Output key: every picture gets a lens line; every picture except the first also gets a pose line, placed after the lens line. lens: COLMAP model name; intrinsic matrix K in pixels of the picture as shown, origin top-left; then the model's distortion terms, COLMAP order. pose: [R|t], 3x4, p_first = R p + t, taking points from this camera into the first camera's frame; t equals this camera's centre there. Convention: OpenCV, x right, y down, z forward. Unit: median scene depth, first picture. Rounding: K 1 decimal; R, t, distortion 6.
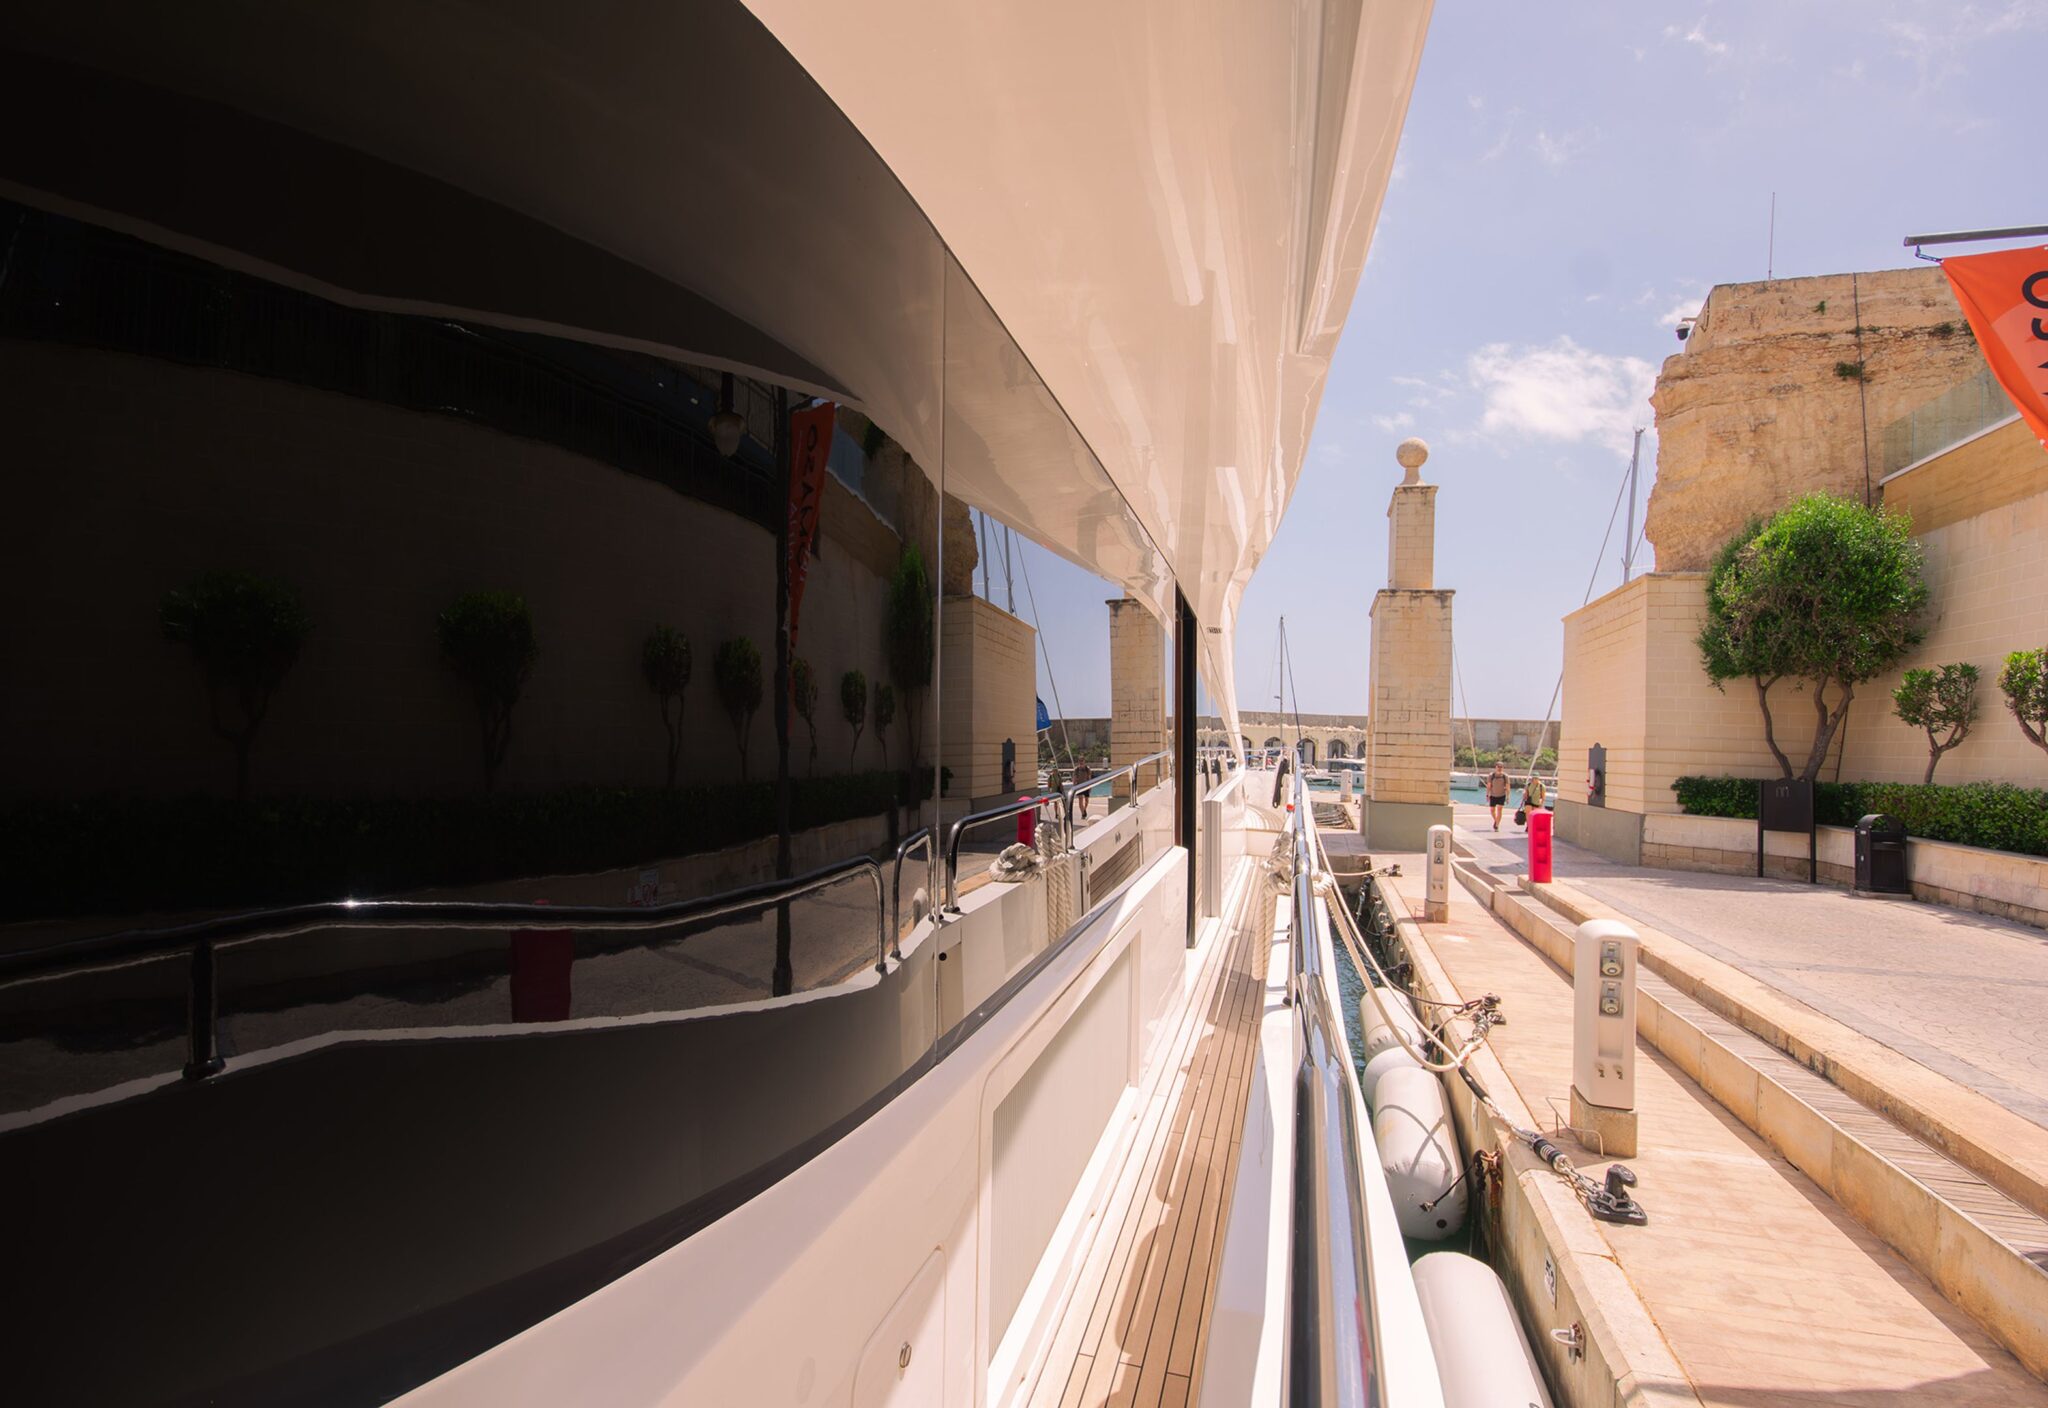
lens RADIAL K [[1014.4, 0, 1016.9], [0, 1014.4, 709.7], [0, 0, 1]] dist [0.000409, -0.010106]
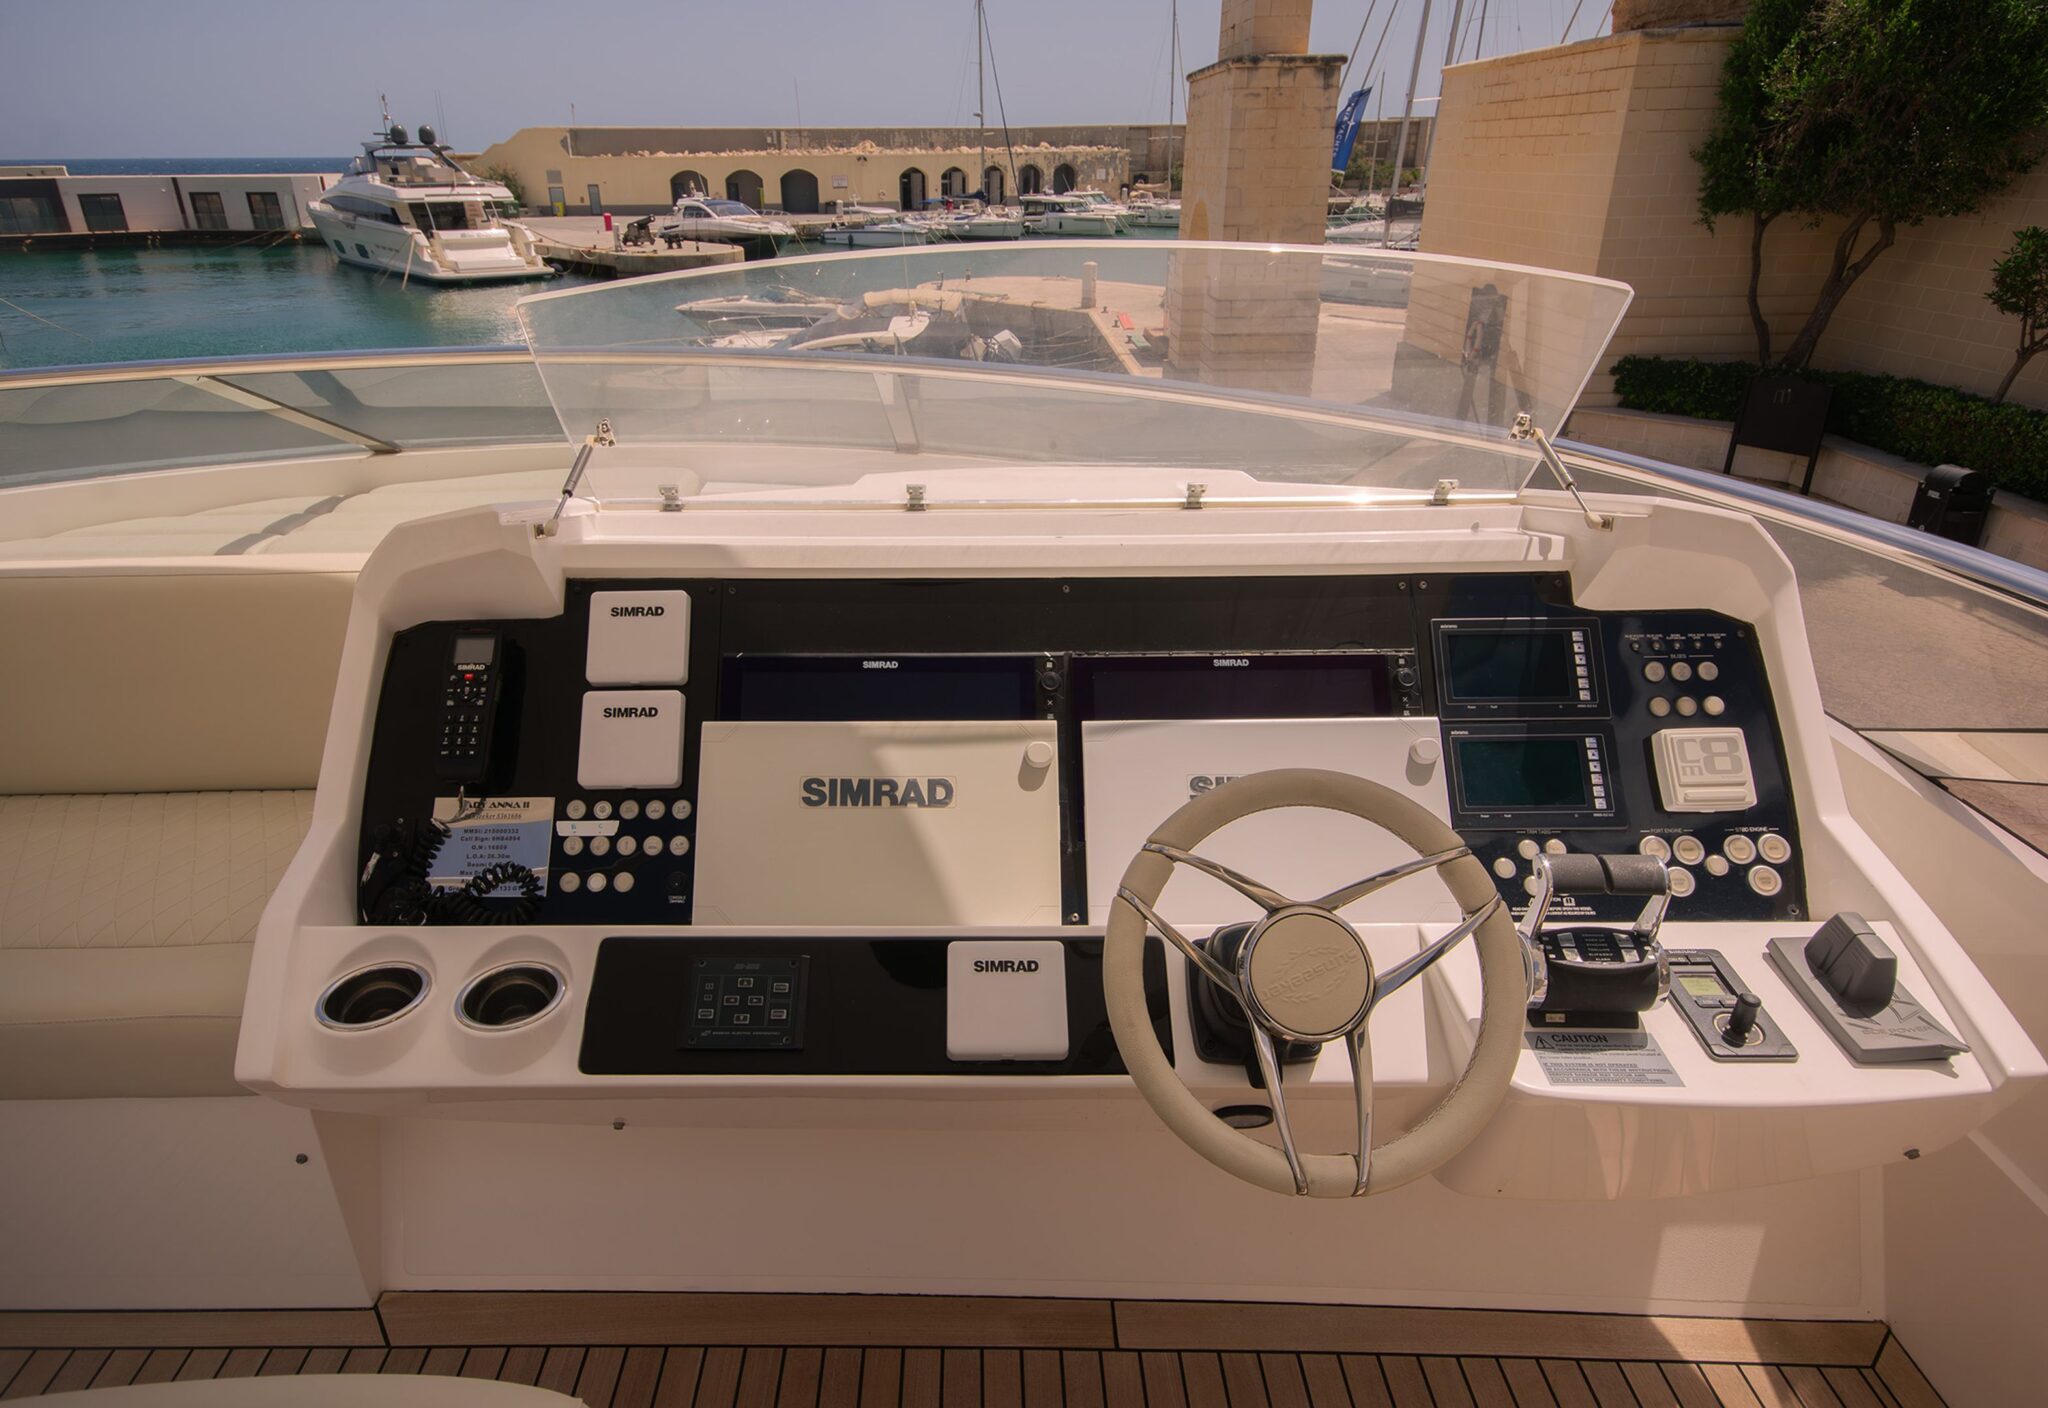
lens RADIAL K [[1184.0, 0, 952.7], [0, 1184.0, 698.8], [0, 0, 1]] dist [0.027338, -0.011541]
pose [[0.964505, -0.150822, 0.216756, -0.033106], [0.039327, 0.893731, 0.446877, -0.112009], [-0.261120, -0.422491, 0.867939, 0.266010]]
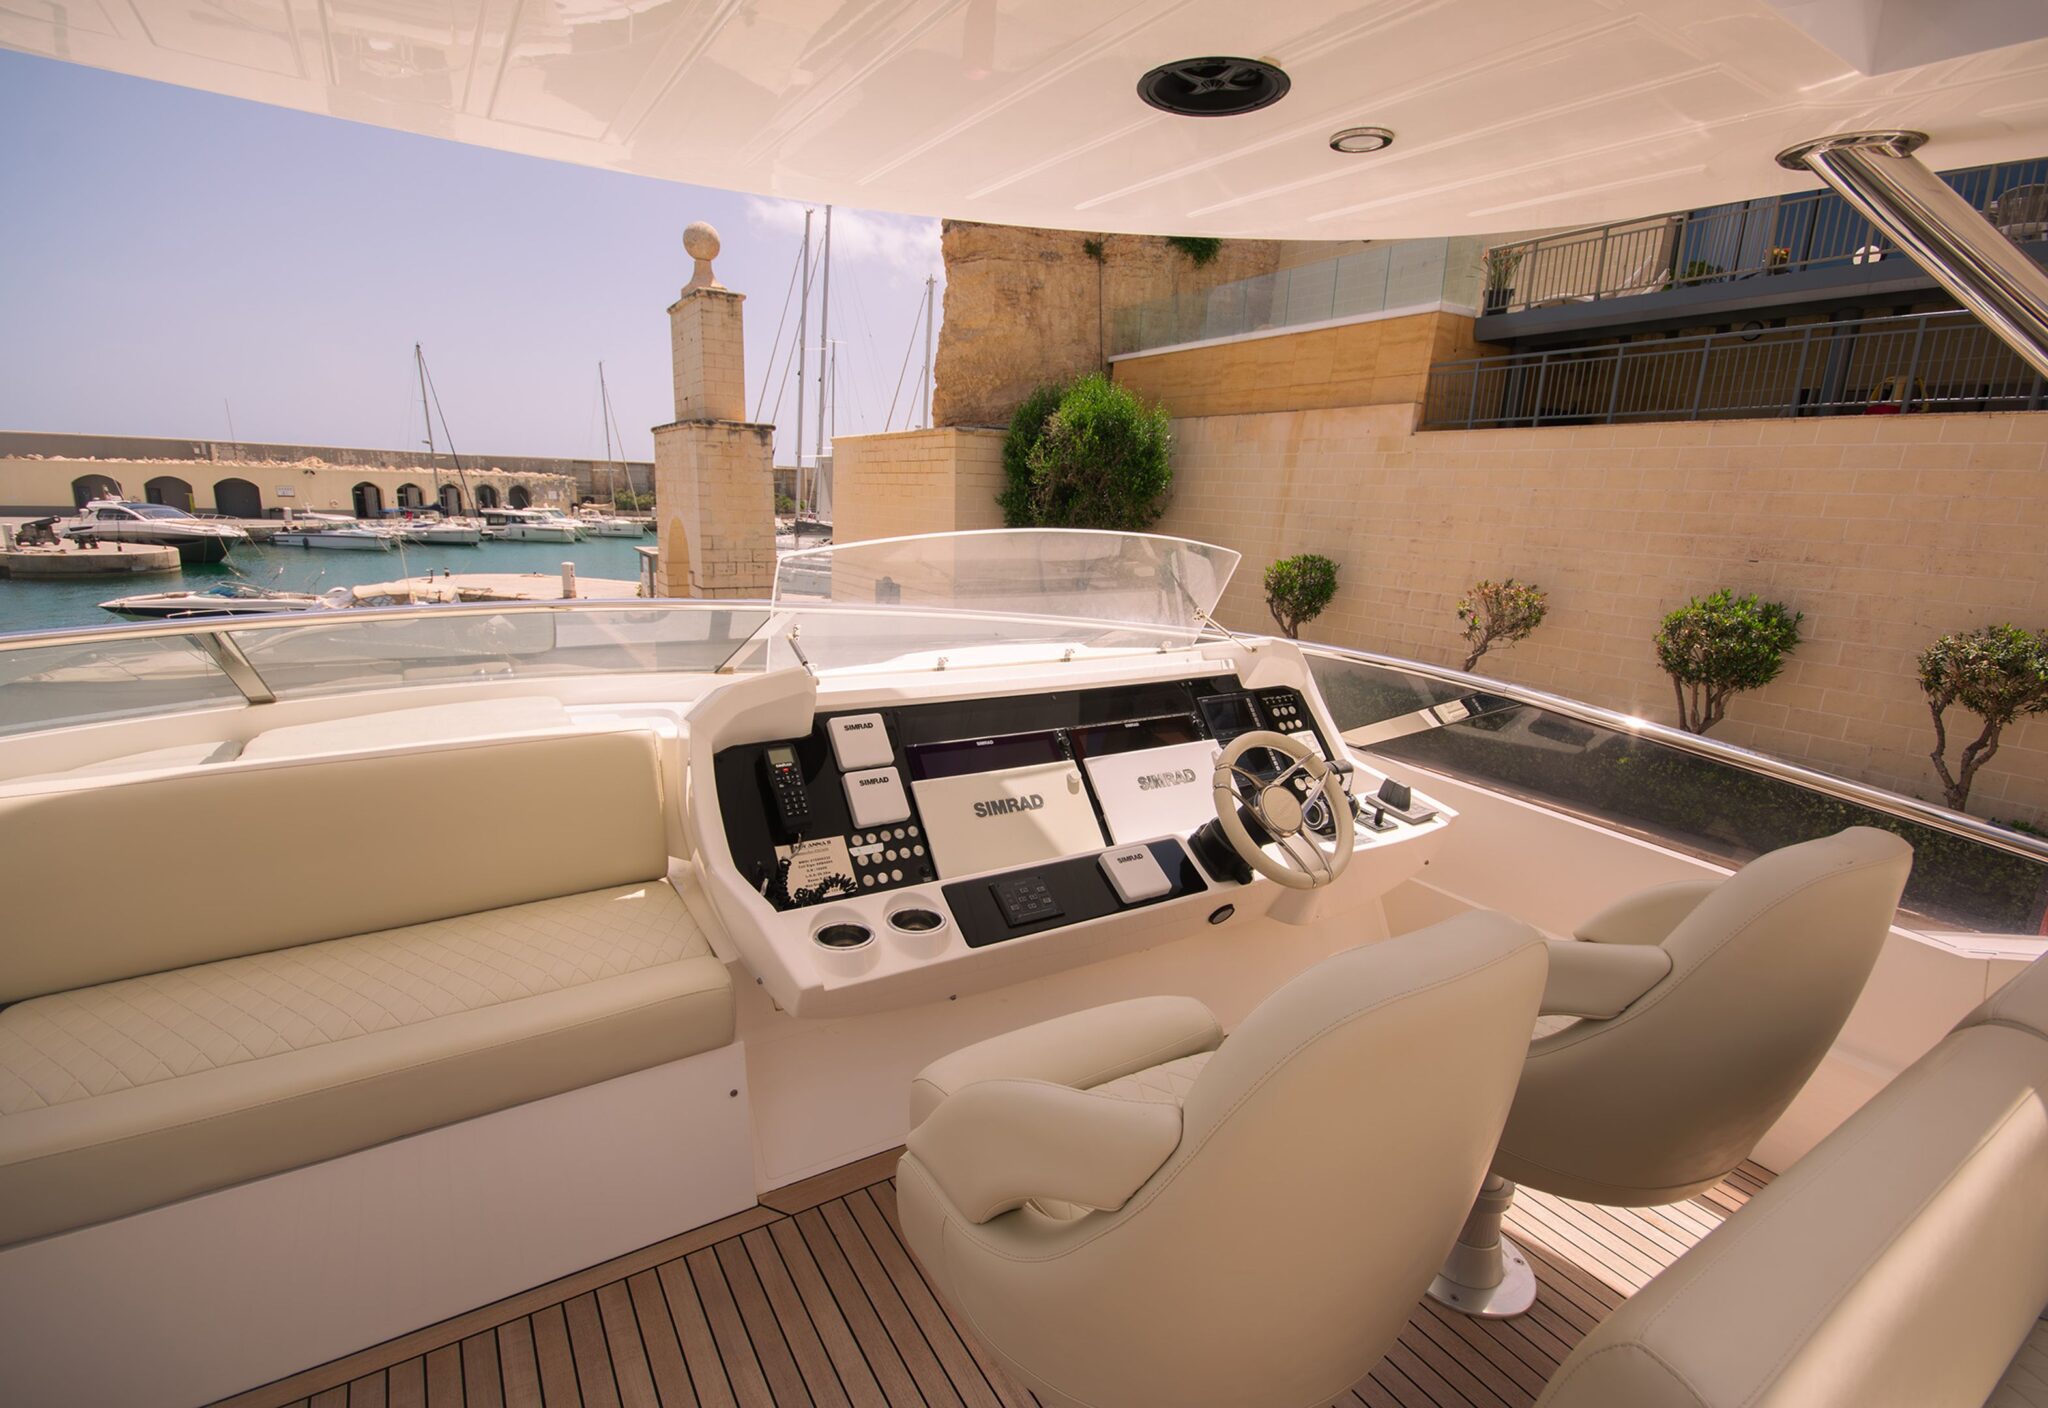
lens RADIAL K [[947.1, 0, 1025.3], [0, 947.1, 715.6], [0, 0, 1]] dist [-0.002459, 0.000879]
pose [[0.672287, -0.180484, 0.717952, -0.079072], [-0.029667, 0.962478, 0.269734, -0.113303], [-0.739696, -0.202638, 0.641707, 0.260988]]
